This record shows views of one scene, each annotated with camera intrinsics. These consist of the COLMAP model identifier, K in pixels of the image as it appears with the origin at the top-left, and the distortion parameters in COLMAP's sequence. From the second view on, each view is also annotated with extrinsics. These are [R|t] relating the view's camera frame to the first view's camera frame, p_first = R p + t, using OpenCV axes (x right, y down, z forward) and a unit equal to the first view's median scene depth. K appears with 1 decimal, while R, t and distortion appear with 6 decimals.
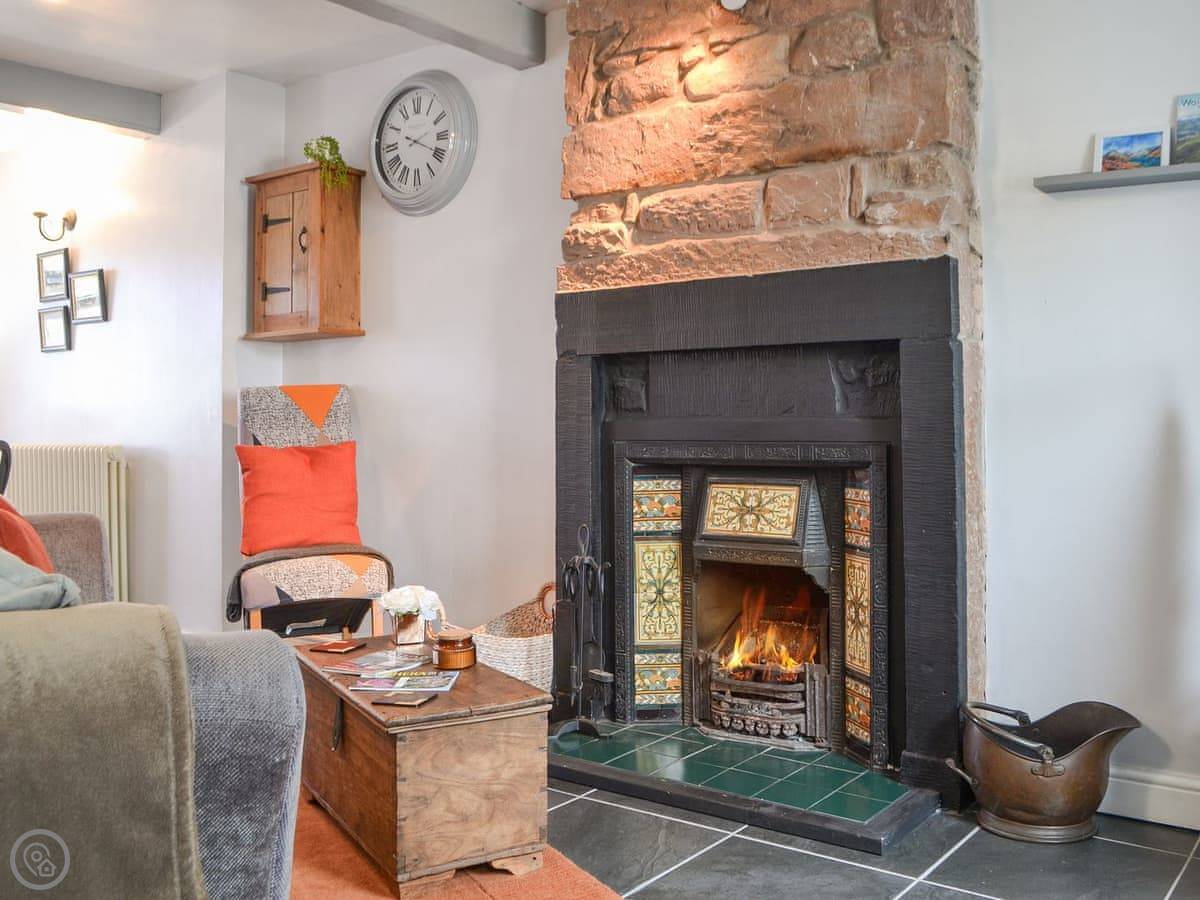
lens RADIAL K [[1093.5, 0, 600.0], [0, 1093.5, 450.0], [0, 0, 1]] dist [-0.074226, 0.000333]
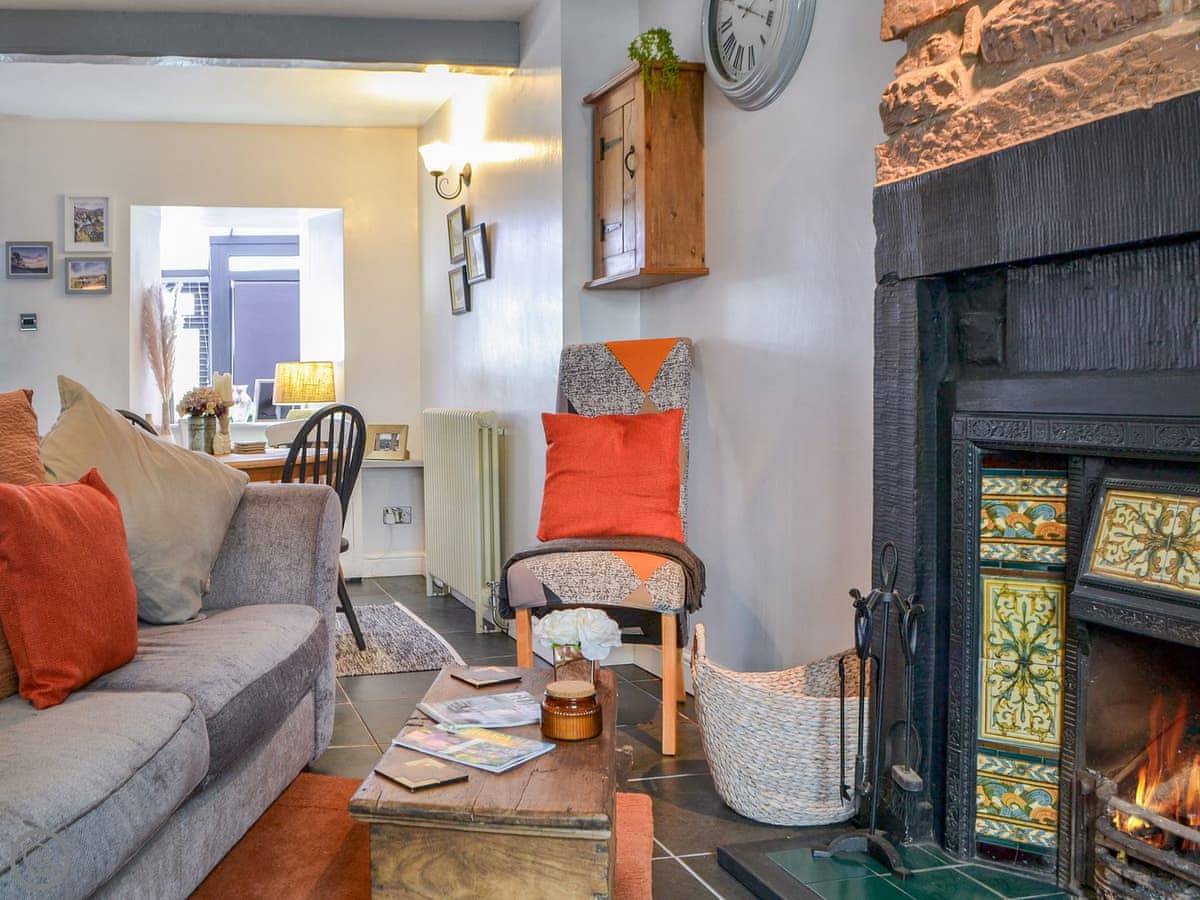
lens RADIAL K [[1068.5, 0, 600.0], [0, 1068.5, 450.0], [0, 0, 1]] dist [-0.066352, 0.008879]
pose [[0.749542, 0.033043, -0.661131, 0.263674], [-0.009913, 0.999202, 0.038701, -0.008264], [0.661882, -0.022455, 0.749271, 0.407752]]
